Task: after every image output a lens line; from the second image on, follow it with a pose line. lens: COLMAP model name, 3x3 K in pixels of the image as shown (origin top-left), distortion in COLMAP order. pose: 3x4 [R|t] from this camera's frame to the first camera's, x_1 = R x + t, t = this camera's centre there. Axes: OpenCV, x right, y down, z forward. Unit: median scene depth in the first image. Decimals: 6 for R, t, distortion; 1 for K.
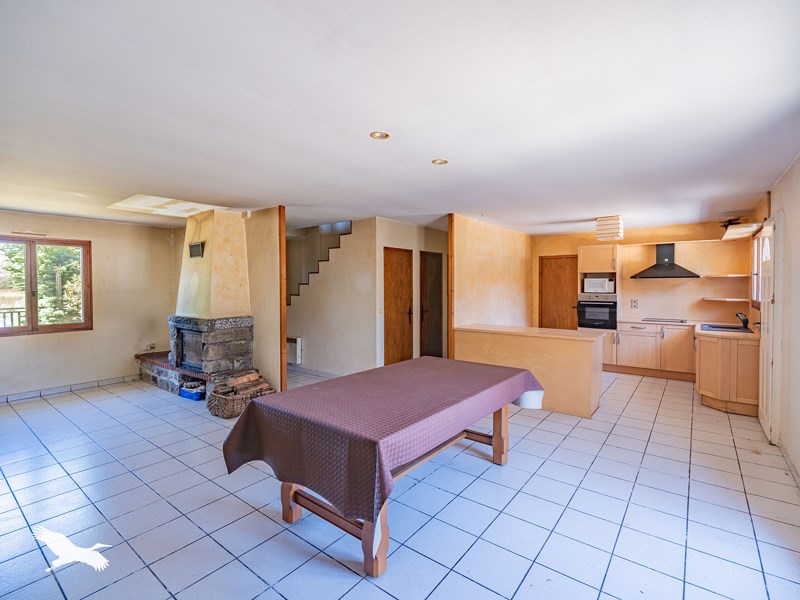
lens RADIAL K [[374.5, 0, 404.1], [0, 374.5, 298.3], [0, 0, 1]] dist [0.017246, -0.000554]
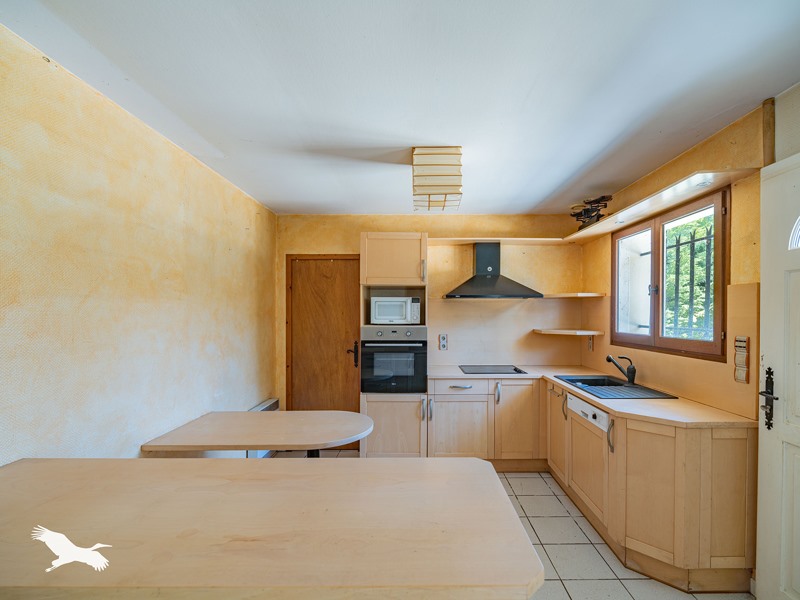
lens RADIAL K [[374.5, 0, 404.1], [0, 374.5, 298.3], [0, 0, 1]] dist [0.017246, -0.000554]
pose [[0.808582, 0.024573, 0.587870, 0.219063], [0.021102, 0.997274, -0.070711, -0.013586], [-0.588005, 0.069581, 0.805859, 0.573325]]
